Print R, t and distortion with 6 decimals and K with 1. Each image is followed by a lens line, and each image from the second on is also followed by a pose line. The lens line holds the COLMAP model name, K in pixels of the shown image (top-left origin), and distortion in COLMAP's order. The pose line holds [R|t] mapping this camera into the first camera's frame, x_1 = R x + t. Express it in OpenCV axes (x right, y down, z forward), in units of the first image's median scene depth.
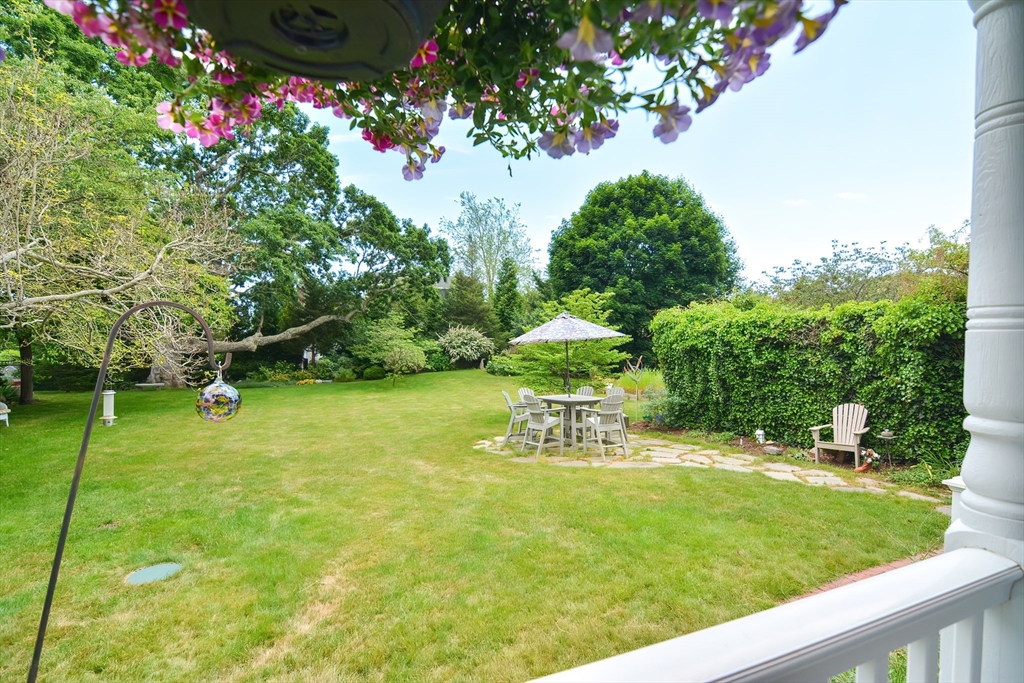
lens RADIAL K [[500.4, 0, 512.7], [0, 500.4, 342.2], [0, 0, 1]] dist [-0.003112, -0.000246]
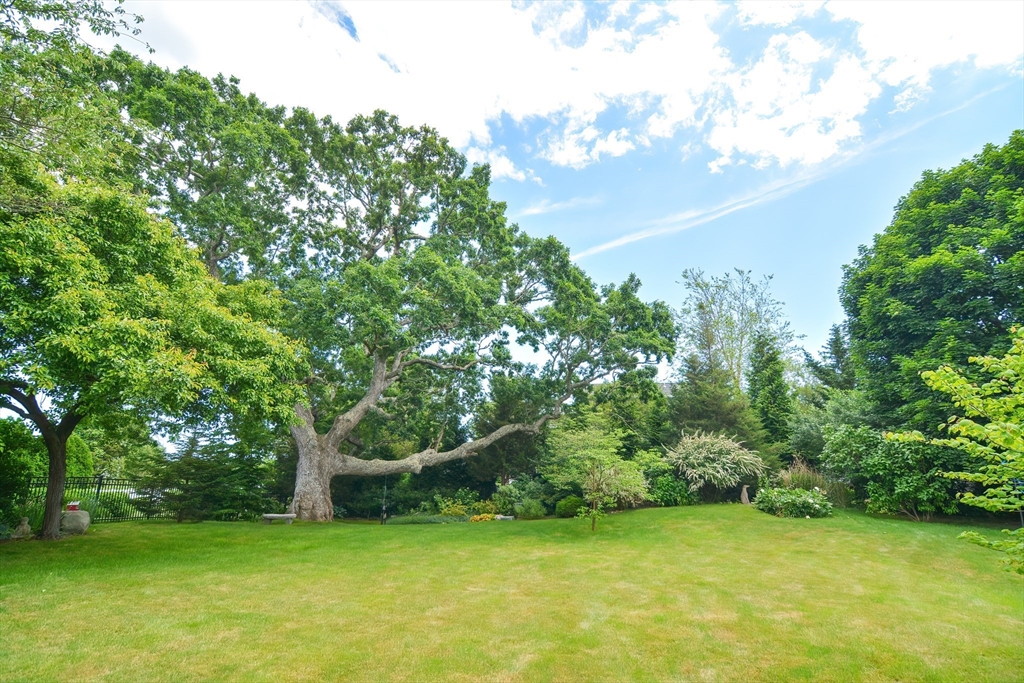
lens RADIAL K [[501.1, 0, 510.3], [0, 501.1, 339.8], [0, 0, 1]] dist [-0.015517, -0.000716]
pose [[0.899122, -0.116686, -0.421857, -0.041182], [0.003795, 0.965852, -0.259068, 0.018618], [0.437681, 0.231333, 0.868861, 0.325105]]
